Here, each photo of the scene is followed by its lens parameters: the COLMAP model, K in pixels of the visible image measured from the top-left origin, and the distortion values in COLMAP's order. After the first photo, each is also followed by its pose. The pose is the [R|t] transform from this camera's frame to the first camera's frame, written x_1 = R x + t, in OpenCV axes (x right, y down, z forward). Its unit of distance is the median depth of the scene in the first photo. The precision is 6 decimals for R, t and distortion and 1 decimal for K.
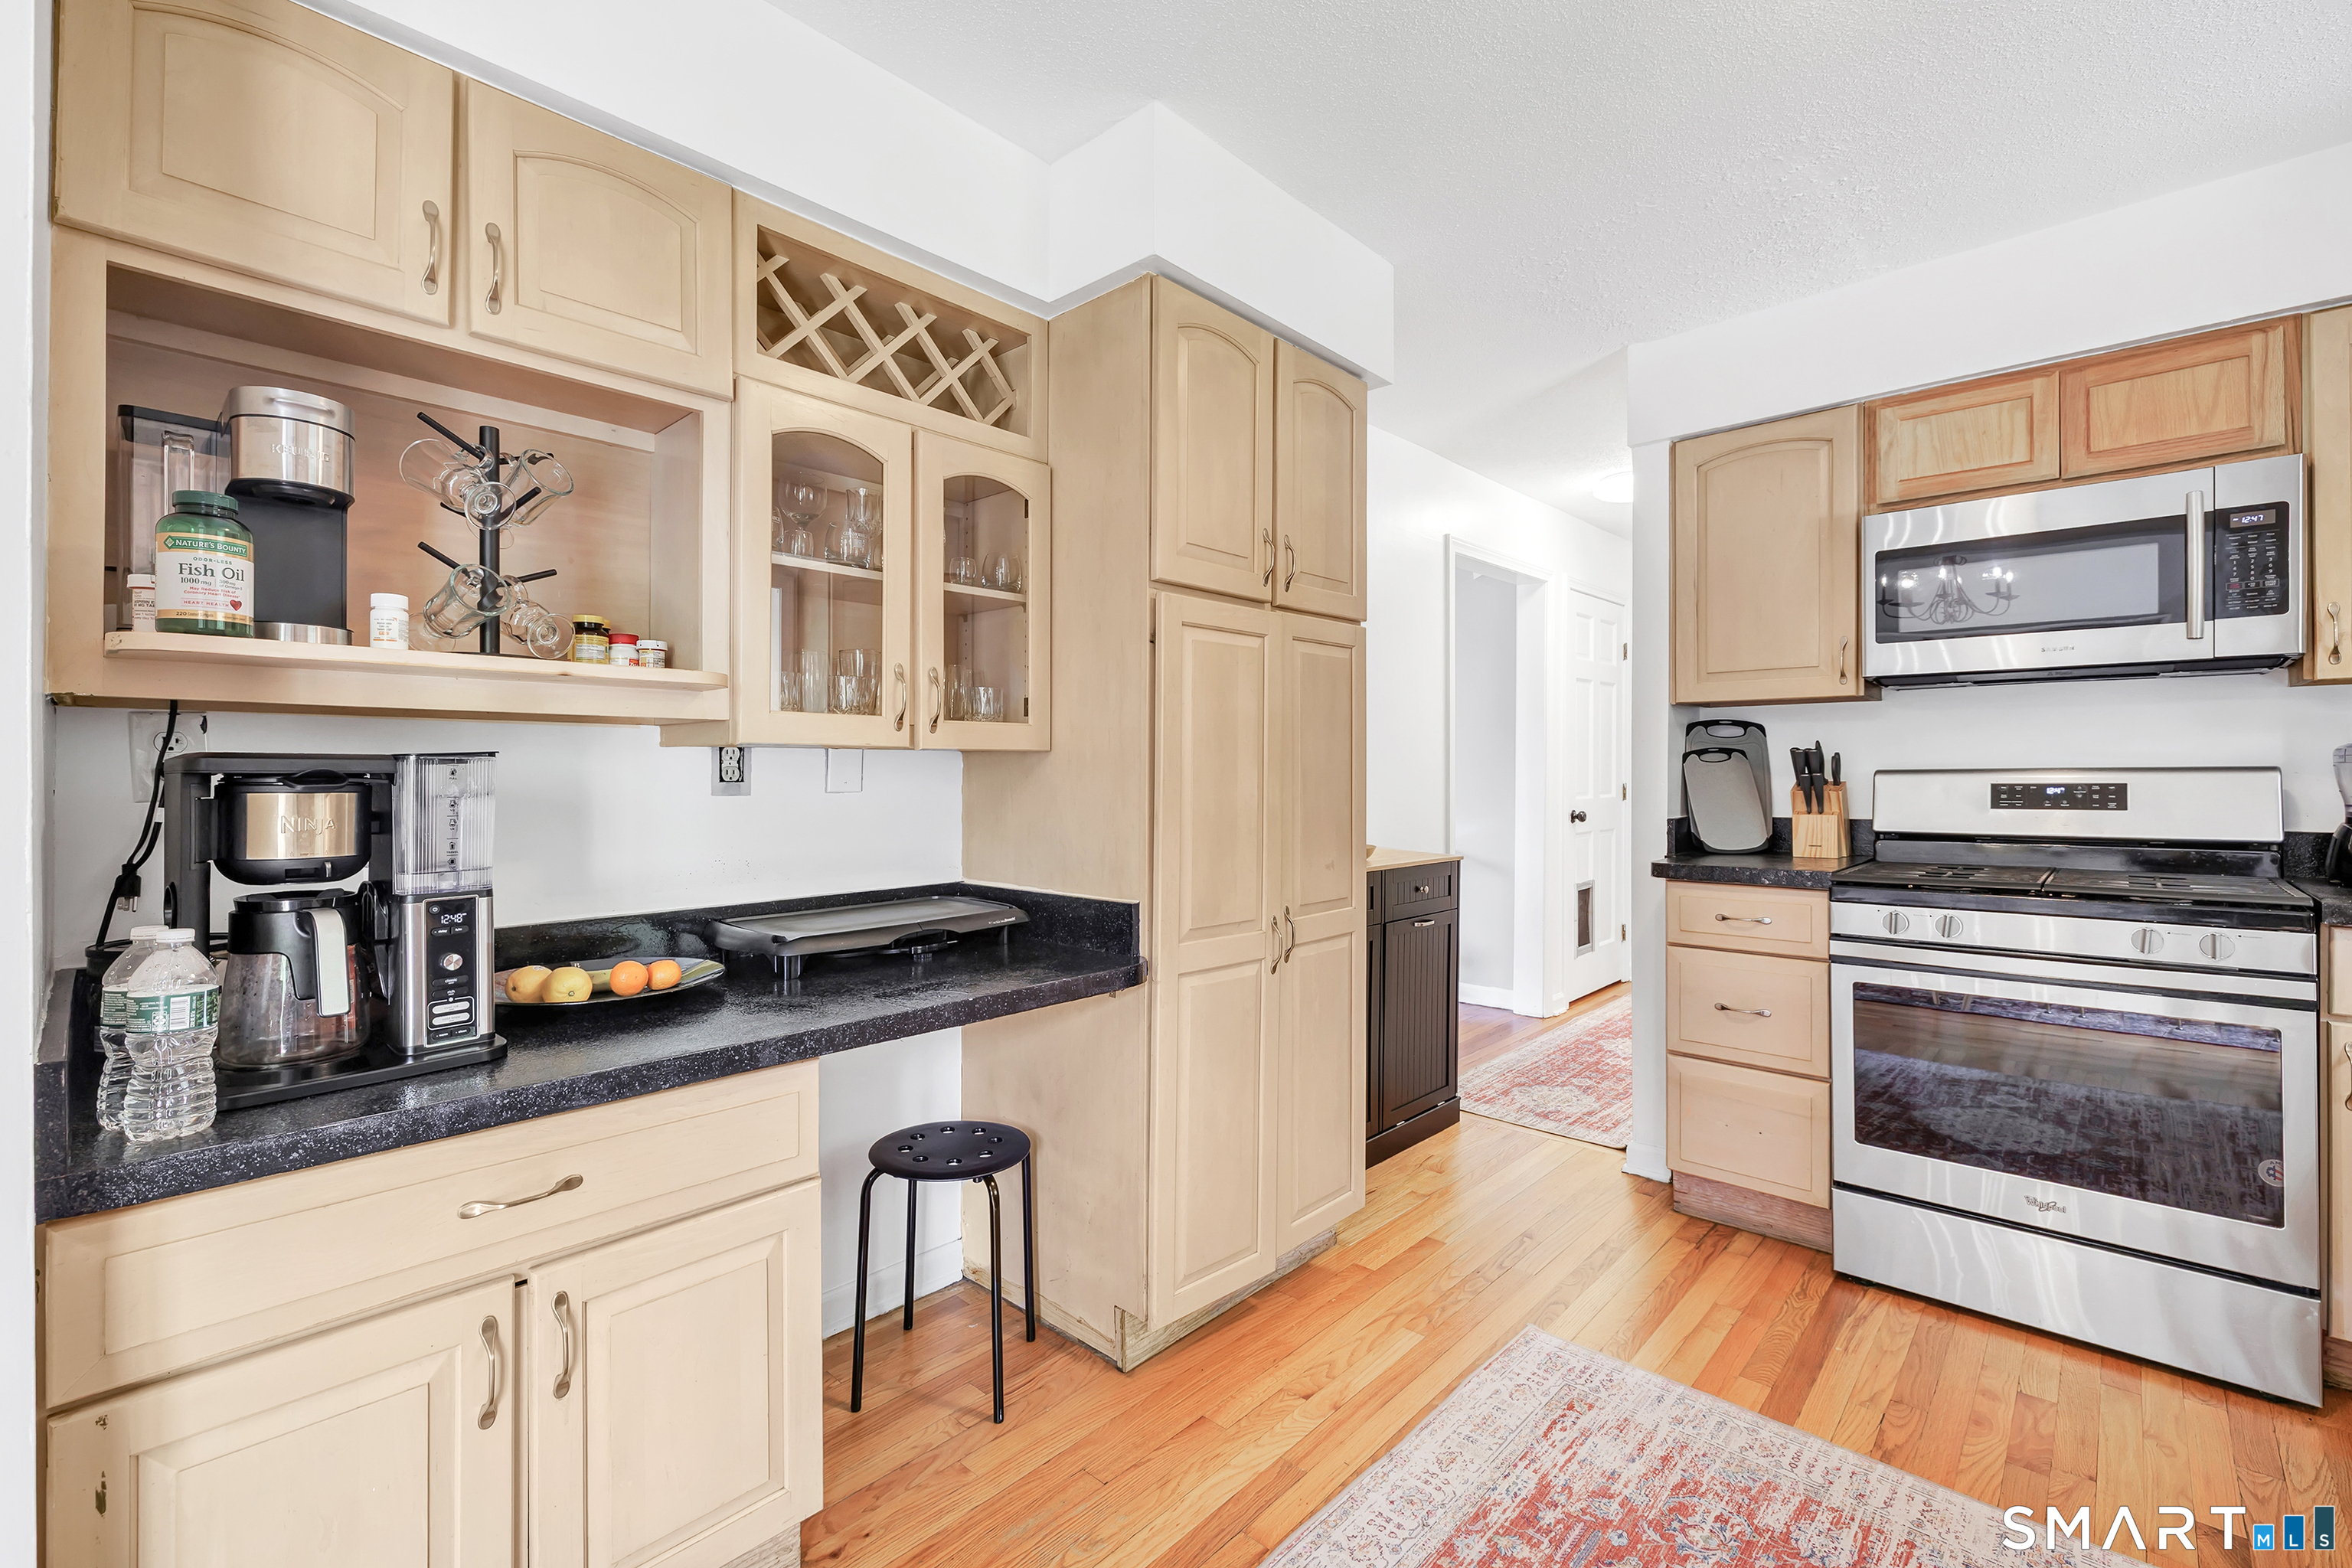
lens RADIAL K [[1031.7, 0, 1188.9], [0, 1031.7, 765.9], [0, 0, 1]] dist [0.001010, -0.000353]
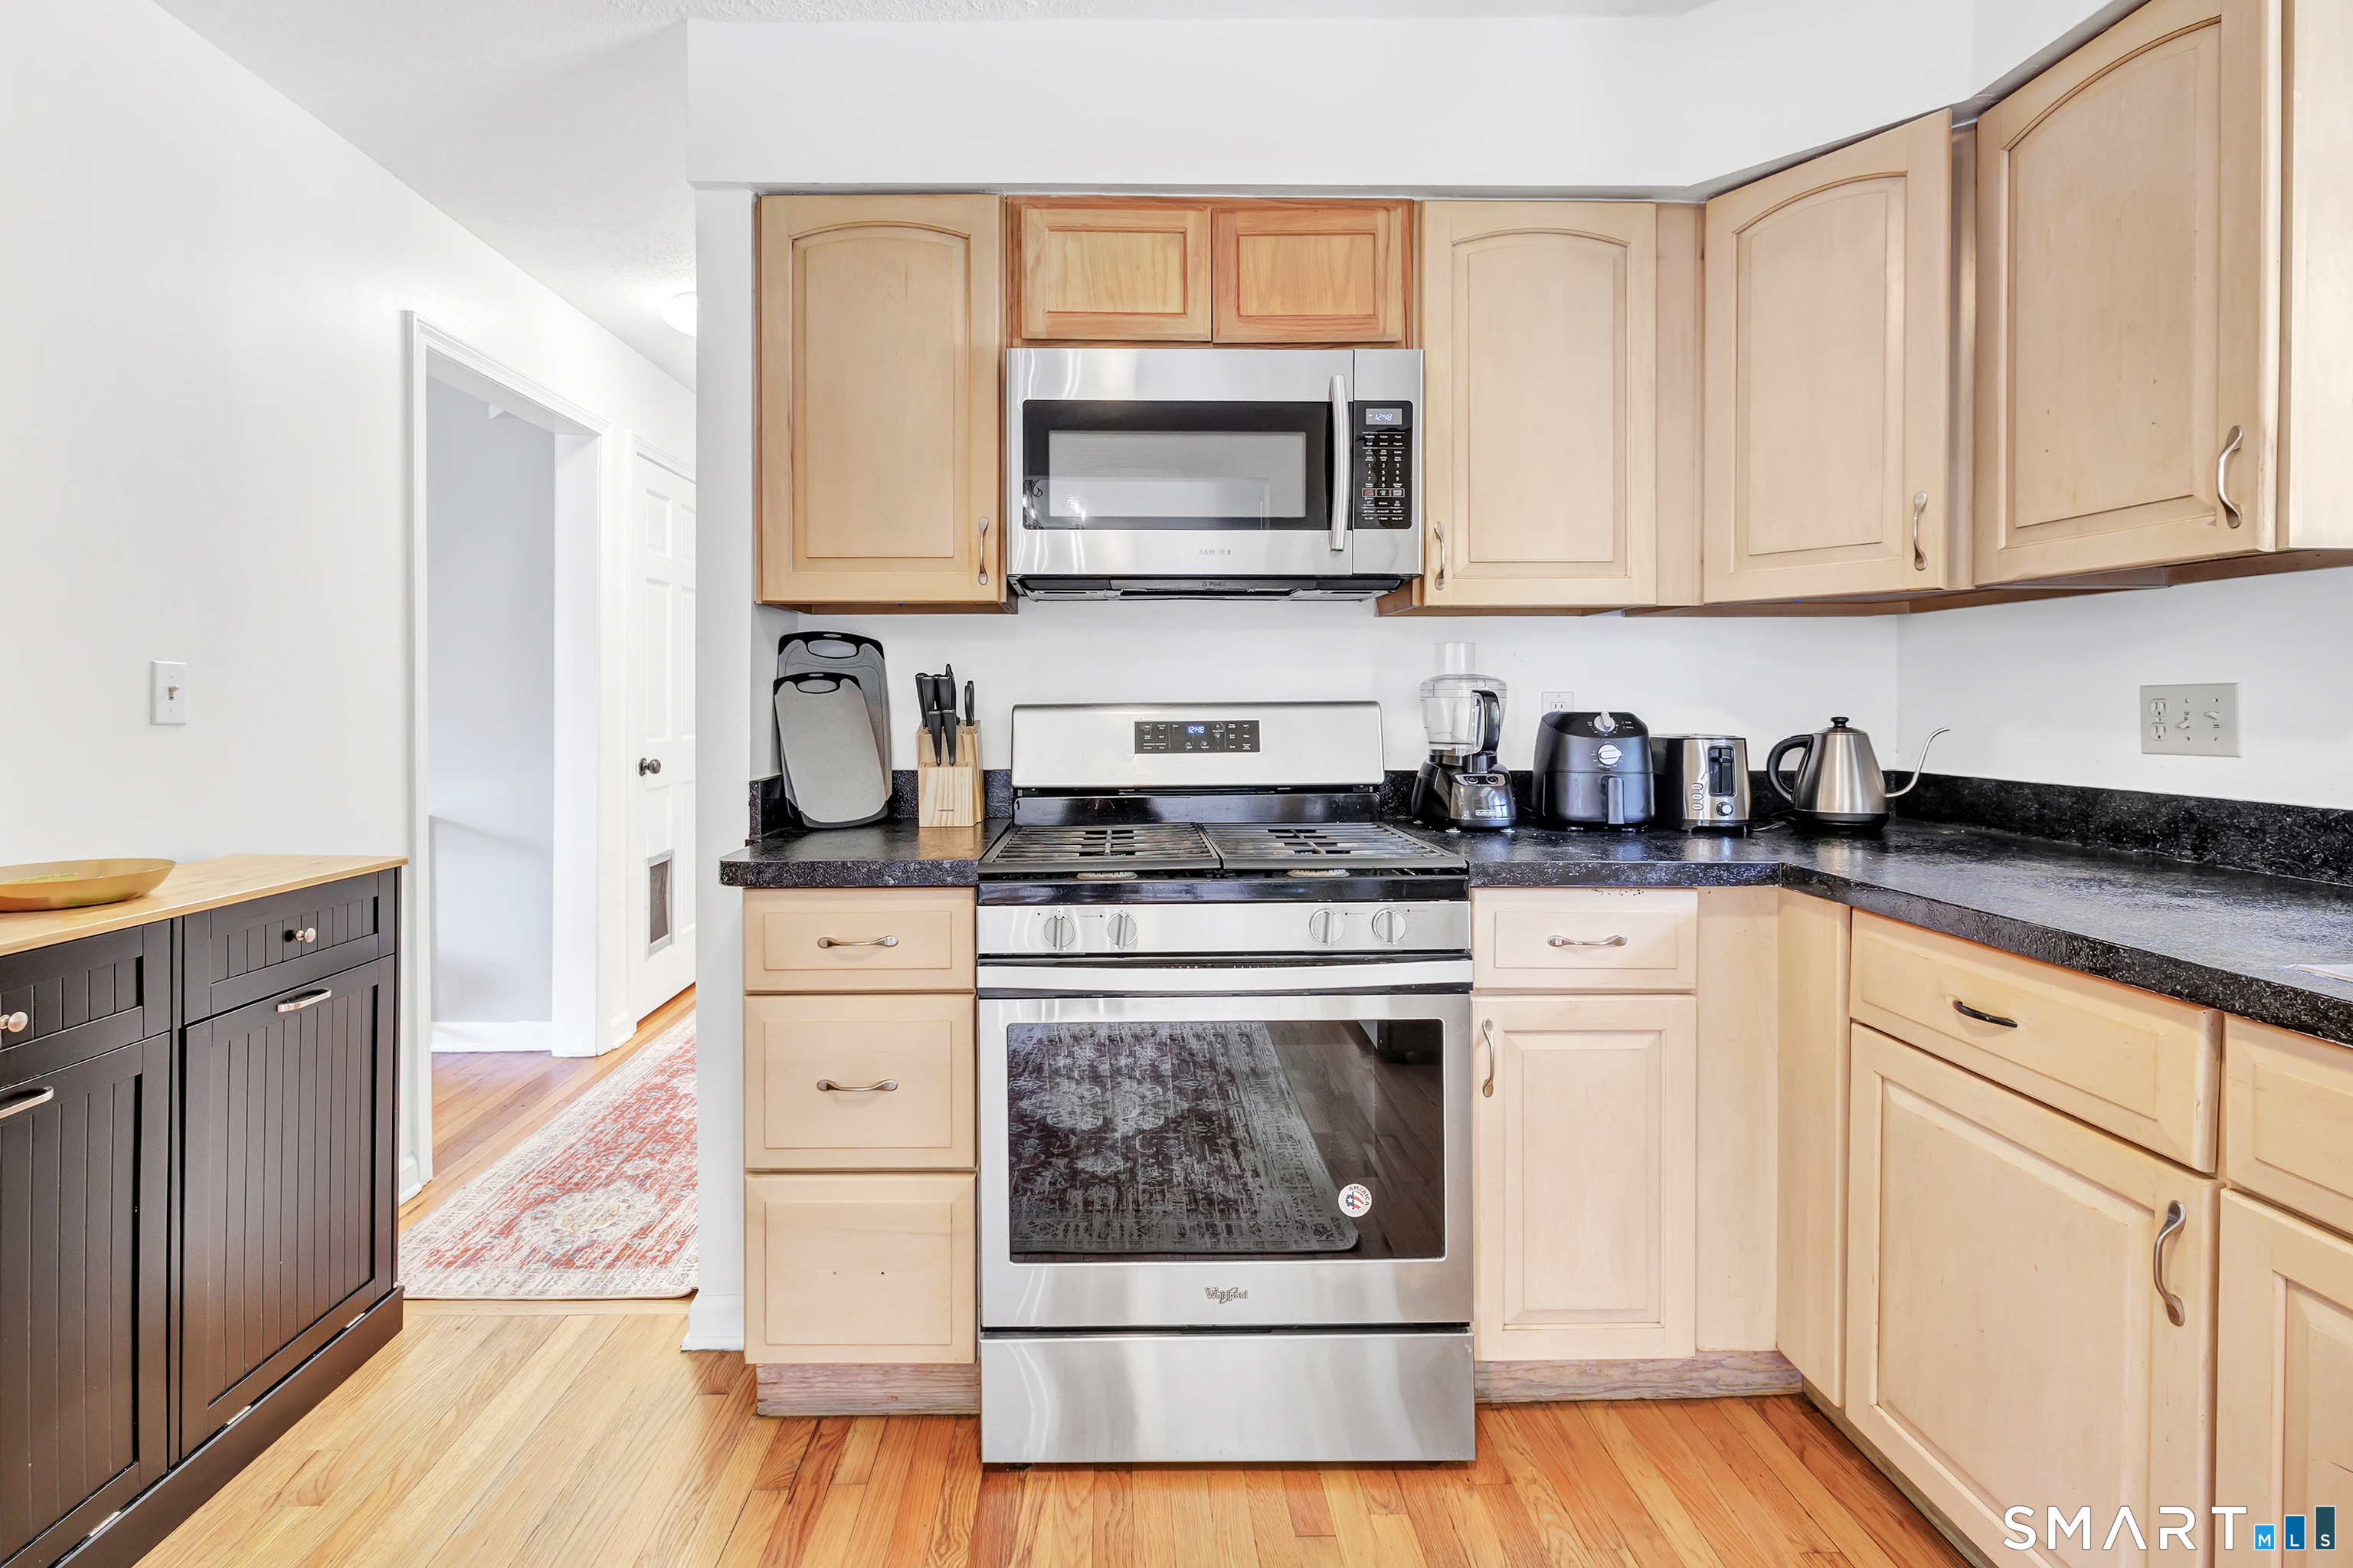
lens RADIAL K [[1058.8, 0, 1078.6], [0, 1058.8, 715.8], [0, 0, 1]] dist [-0.001123, 0.000947]
pose [[0.759319, -0.008710, 0.650660, 0.210923], [-0.003101, 0.999851, 0.017003, -0.001392], [-0.650711, -0.014929, 0.759179, 0.406610]]
